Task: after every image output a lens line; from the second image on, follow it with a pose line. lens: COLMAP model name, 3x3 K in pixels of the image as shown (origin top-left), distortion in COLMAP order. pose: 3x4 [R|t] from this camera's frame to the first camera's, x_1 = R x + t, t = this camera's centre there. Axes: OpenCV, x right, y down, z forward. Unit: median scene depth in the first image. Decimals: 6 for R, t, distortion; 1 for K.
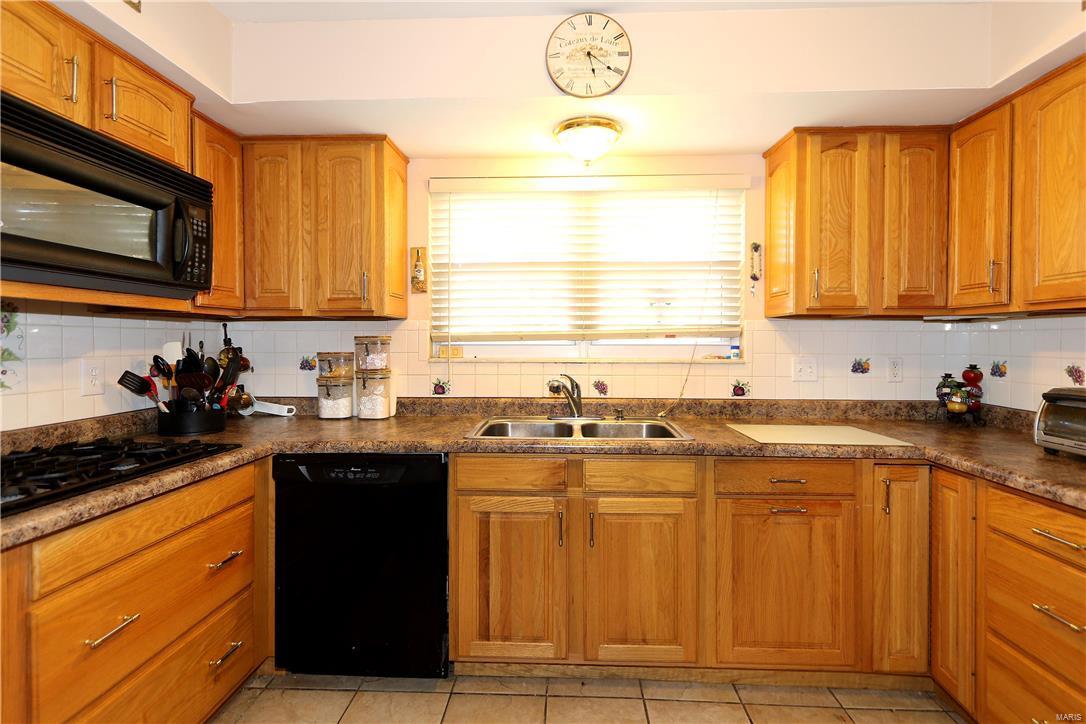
lens RADIAL K [[483.0, 0, 561.3], [0, 483.0, 345.1], [0, 0, 1]] dist [0.002697, -0.001083]
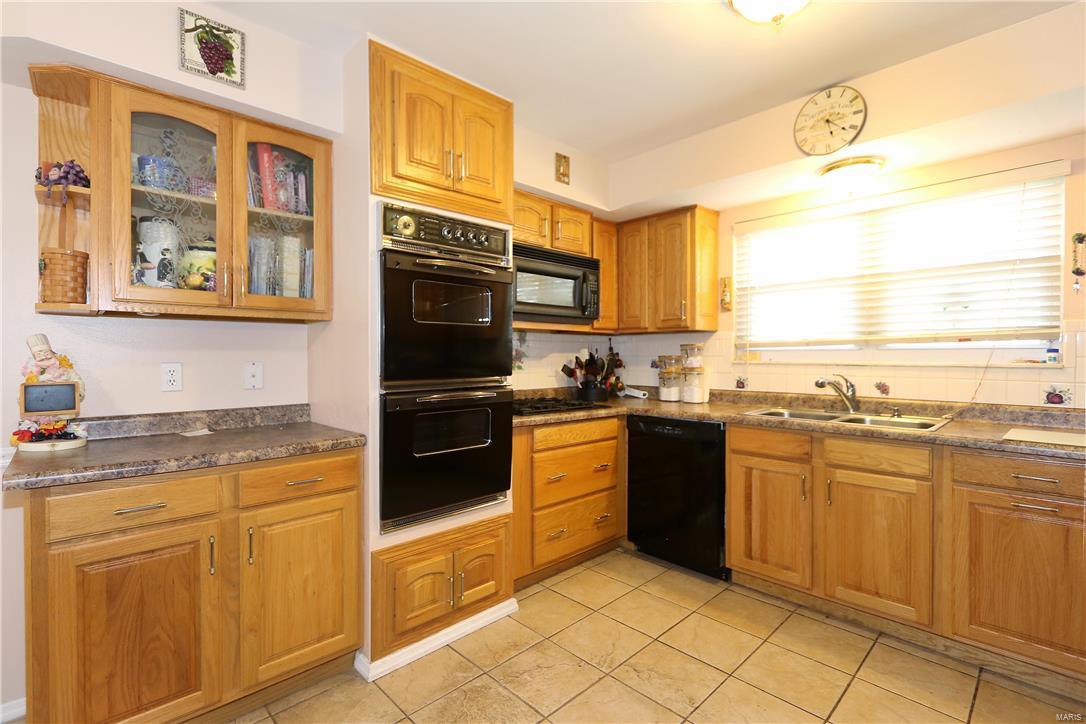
lens RADIAL K [[498.6, 0, 547.3], [0, 498.6, 401.7], [0, 0, 1]] dist [0.000238, -0.000375]
pose [[0.711256, 0.065633, -0.699862, 0.414510], [-0.003597, 0.995958, 0.089746, 0.023297], [0.702924, -0.061315, 0.708618, -0.424251]]
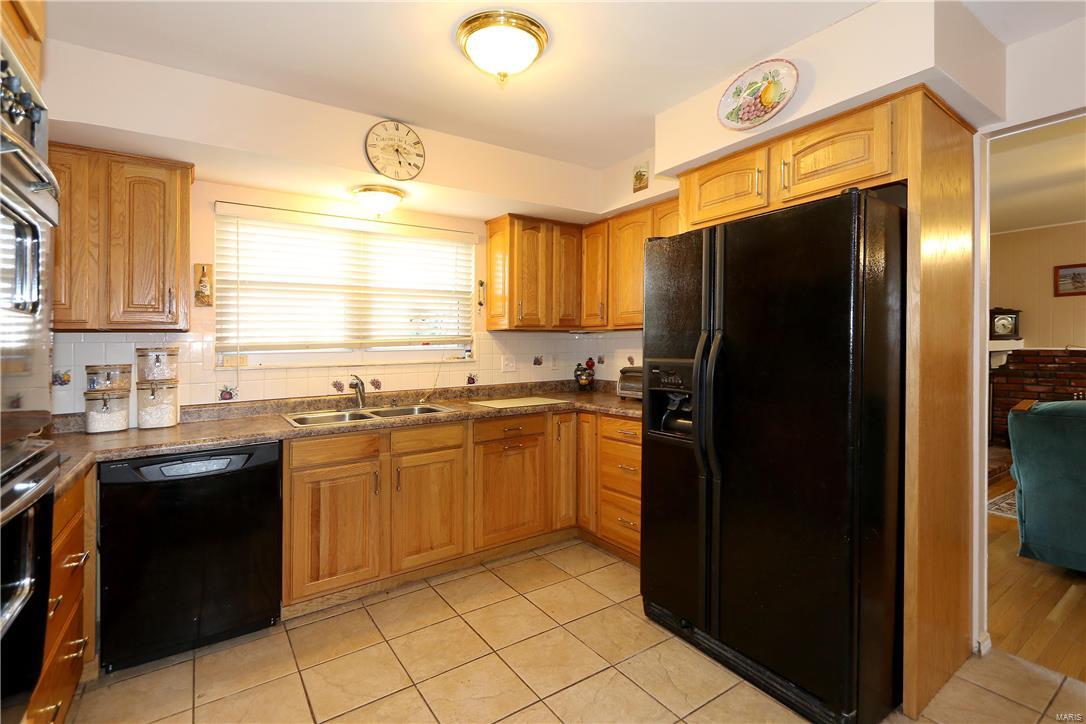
lens RADIAL K [[482.8, 0, 521.4], [0, 482.8, 381.9], [0, 0, 1]] dist [0.001486, -0.000040]
pose [[0.824370, -0.058310, 0.563040, -0.403099], [0.020526, 0.997105, 0.073210, -0.006706], [-0.565679, -0.048795, 0.823181, -0.359118]]
